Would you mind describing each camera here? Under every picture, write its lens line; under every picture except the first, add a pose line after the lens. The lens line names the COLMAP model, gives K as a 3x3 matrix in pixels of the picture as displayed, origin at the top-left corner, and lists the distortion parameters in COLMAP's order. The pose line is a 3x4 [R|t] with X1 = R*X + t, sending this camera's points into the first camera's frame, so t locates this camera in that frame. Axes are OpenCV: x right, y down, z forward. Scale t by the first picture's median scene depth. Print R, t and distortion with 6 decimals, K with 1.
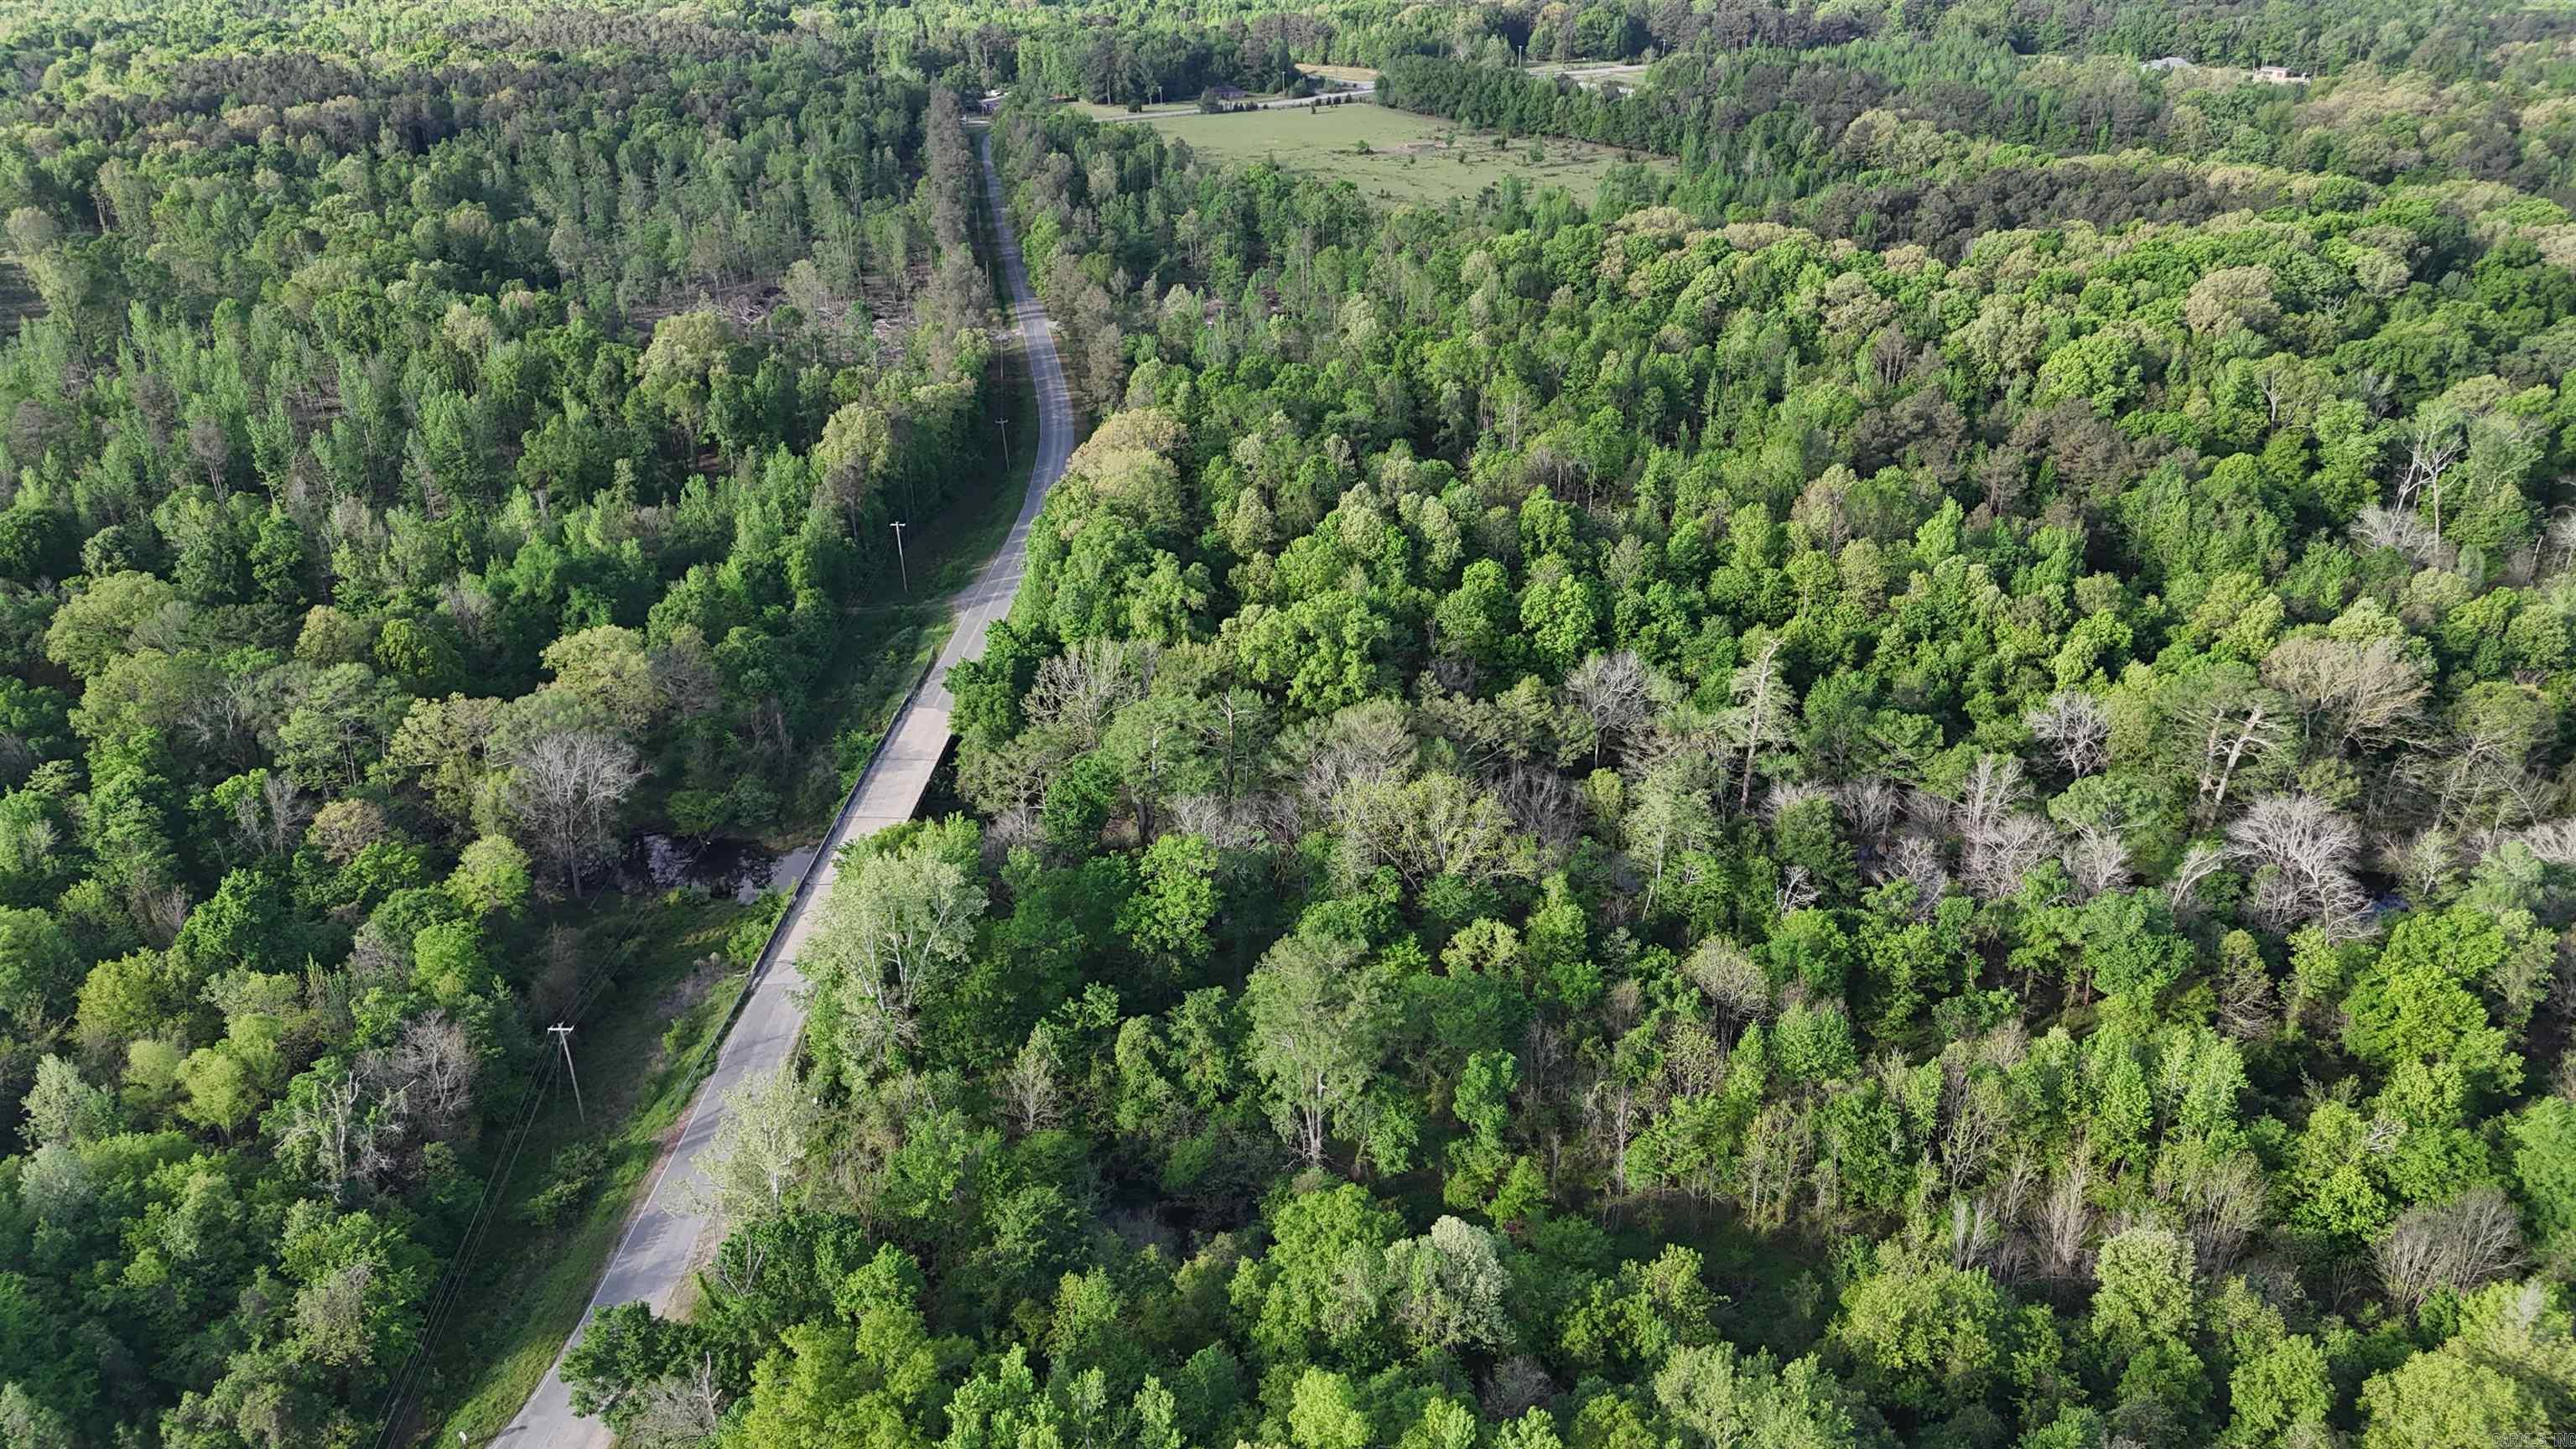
lens RADIAL K [[1913.9, 0, 1294.6], [0, 1913.9, 714.5], [0, 0, 1]] dist [0.087519, -0.075587]
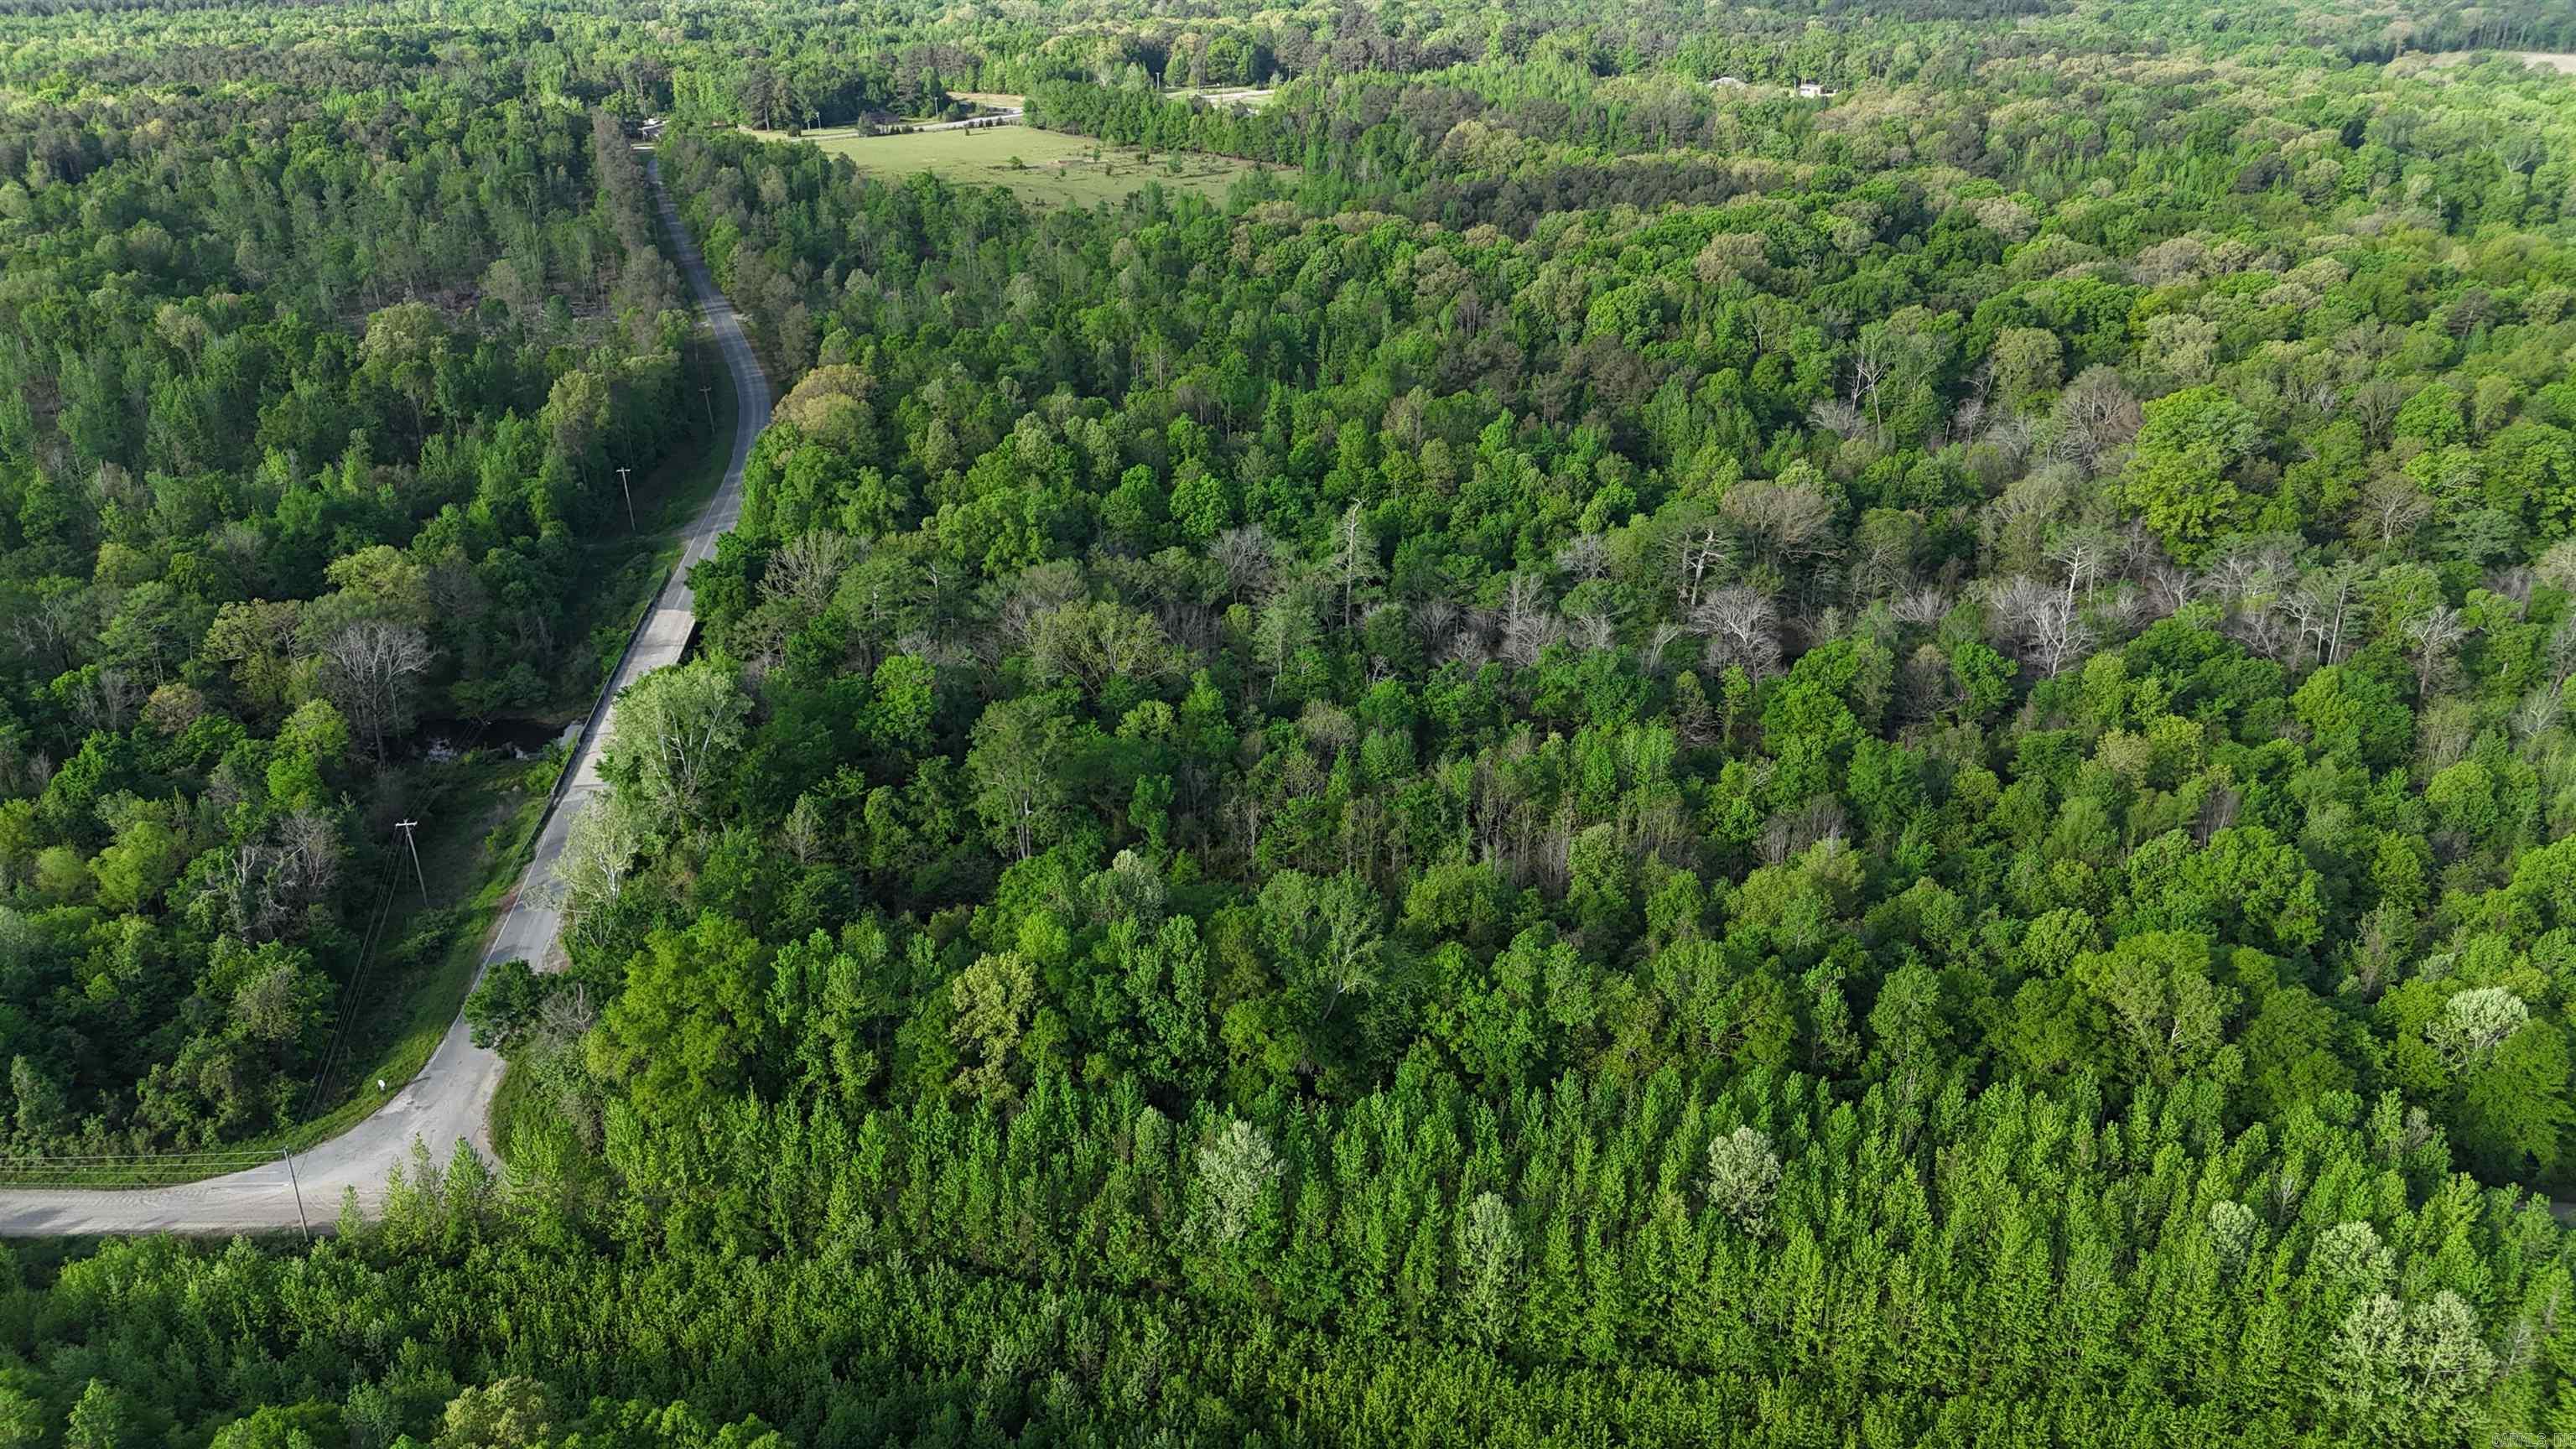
lens RADIAL K [[1913.9, 0, 1294.6], [0, 1913.9, 714.5], [0, 0, 1]] dist [0.087519, -0.075587]
pose [[0.985215, -0.067347, 0.157531, -0.004787], [0.070231, 0.997449, -0.012807, 0.088997], [-0.156267, 0.023681, 0.987431, -0.194127]]
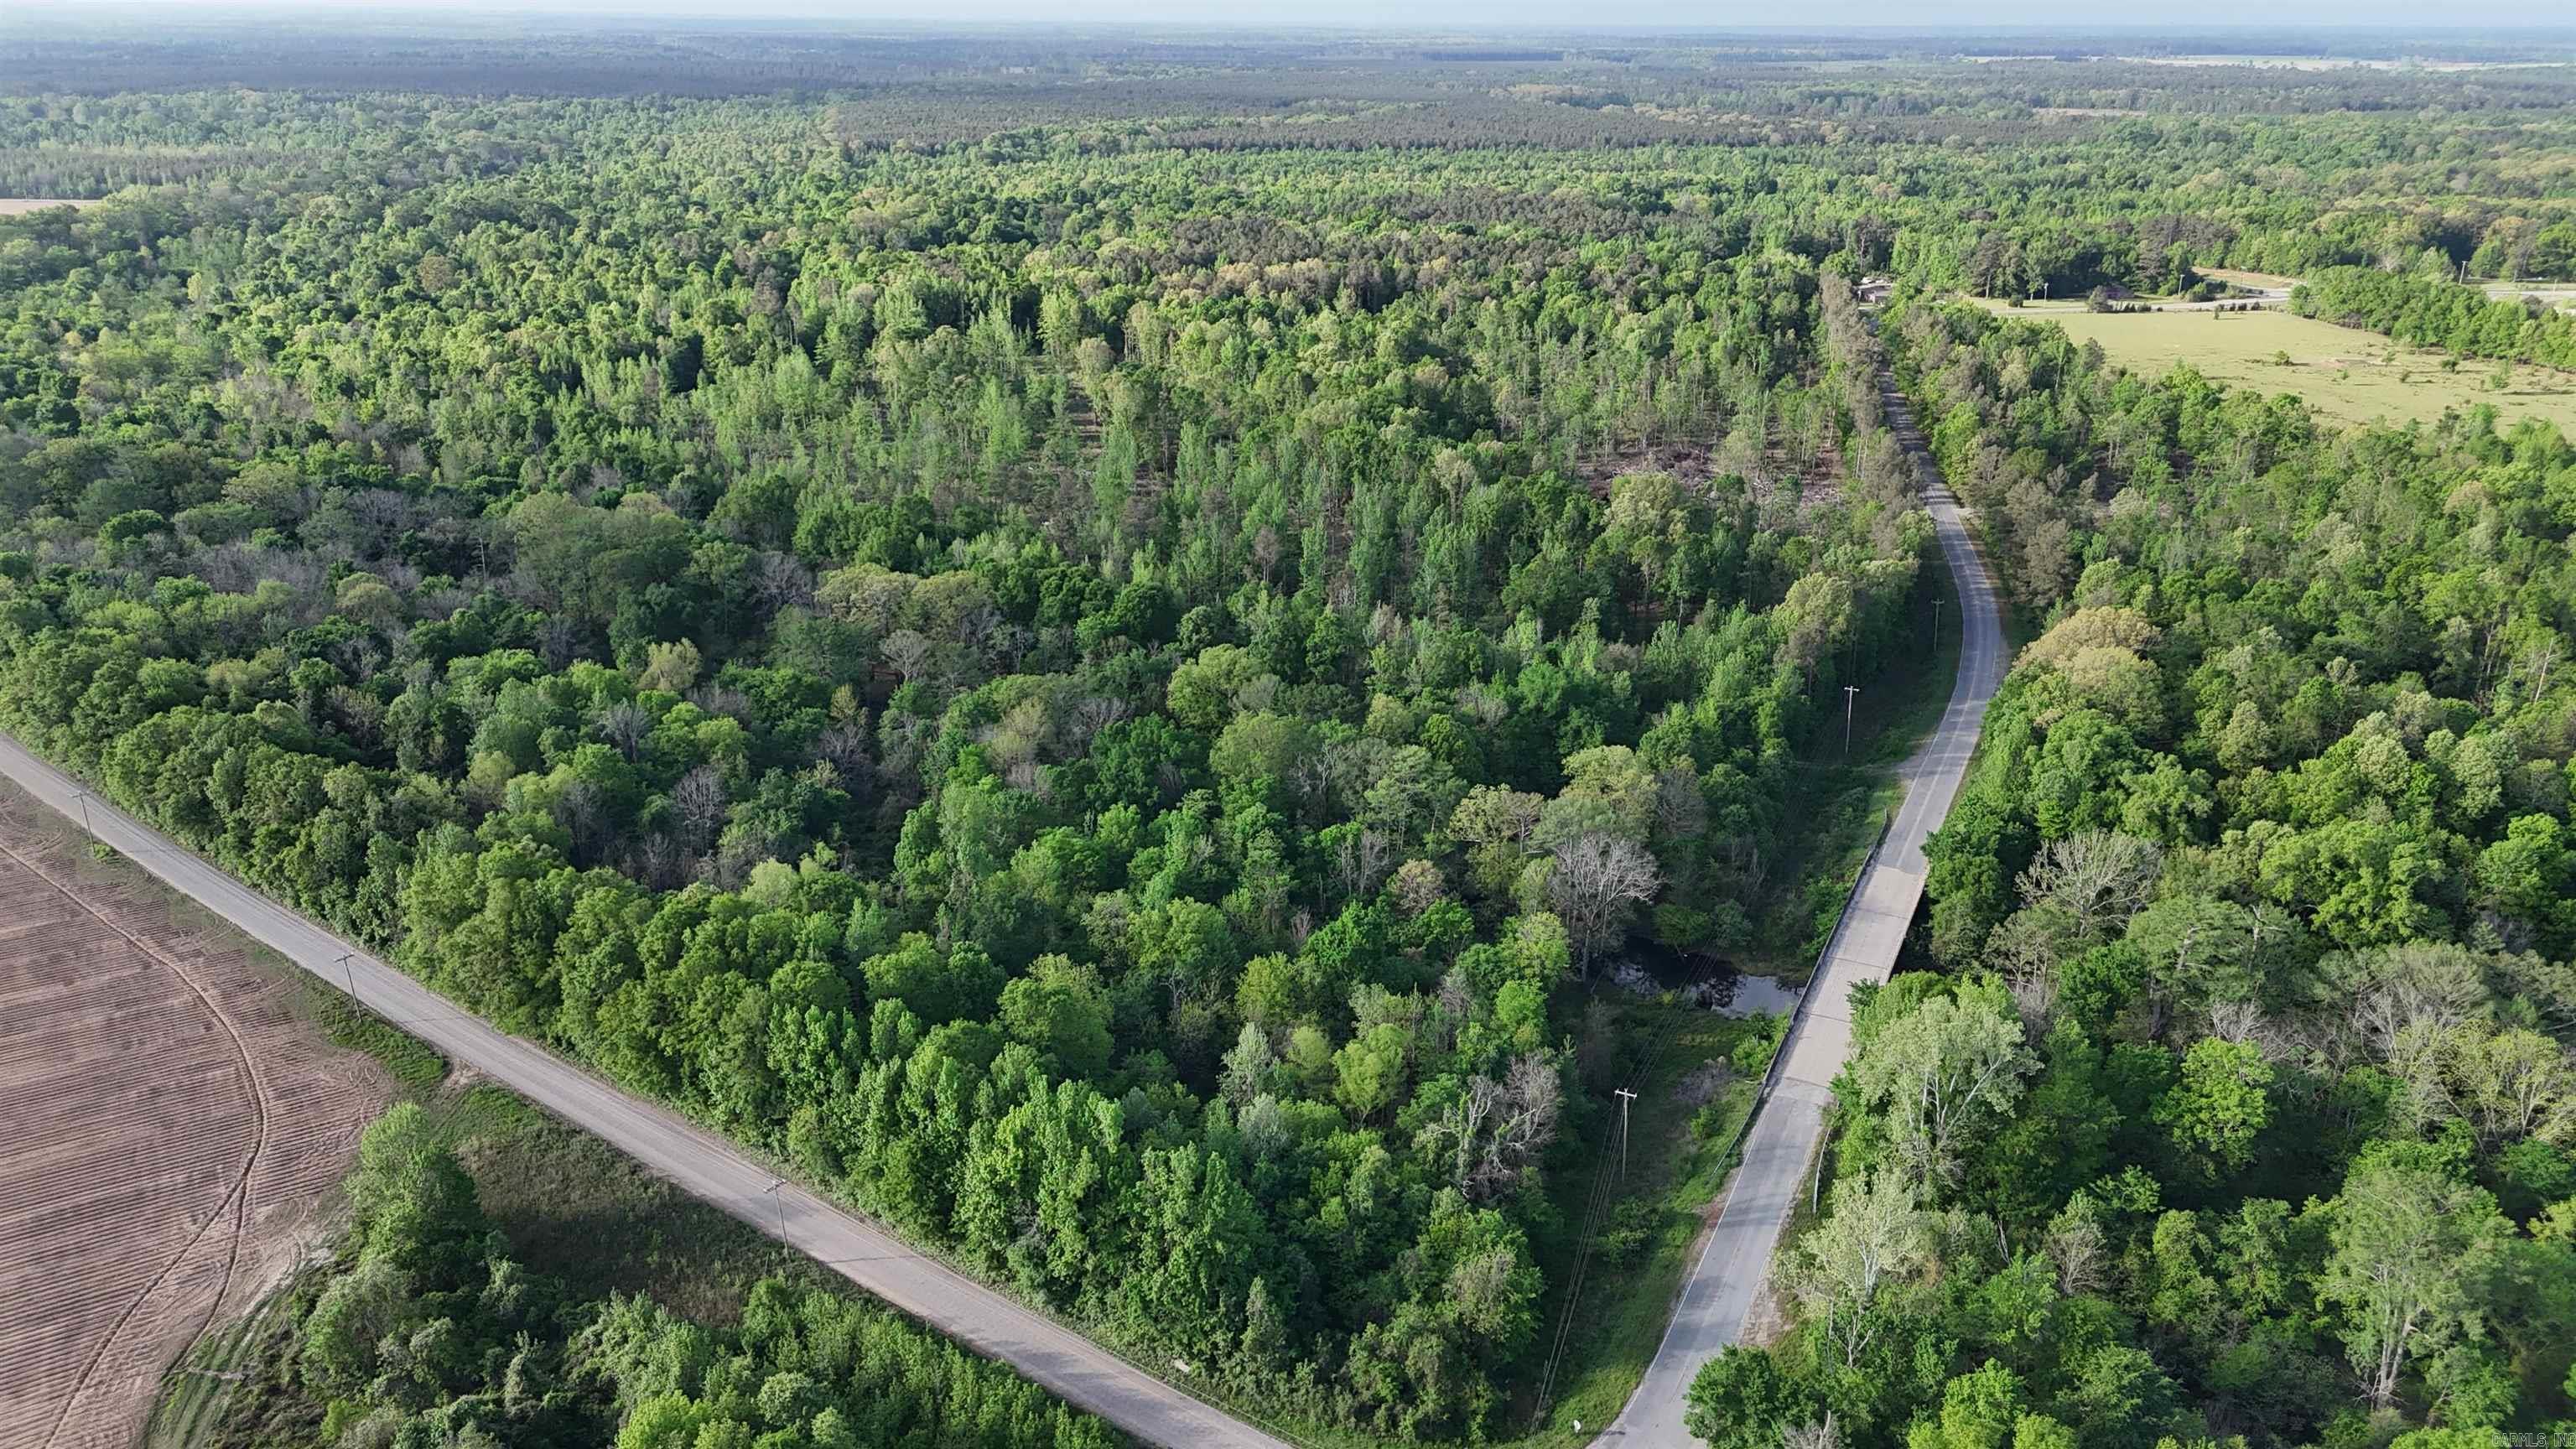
lens RADIAL K [[1913.9, 0, 1294.6], [0, 1913.9, 714.5], [0, 0, 1]] dist [0.087519, -0.075587]
pose [[0.924991, 0.142677, -0.352186, -0.115953], [-0.171254, 0.983896, -0.051193, 0.020871], [0.339211, 0.107666, 0.934529, -0.085467]]
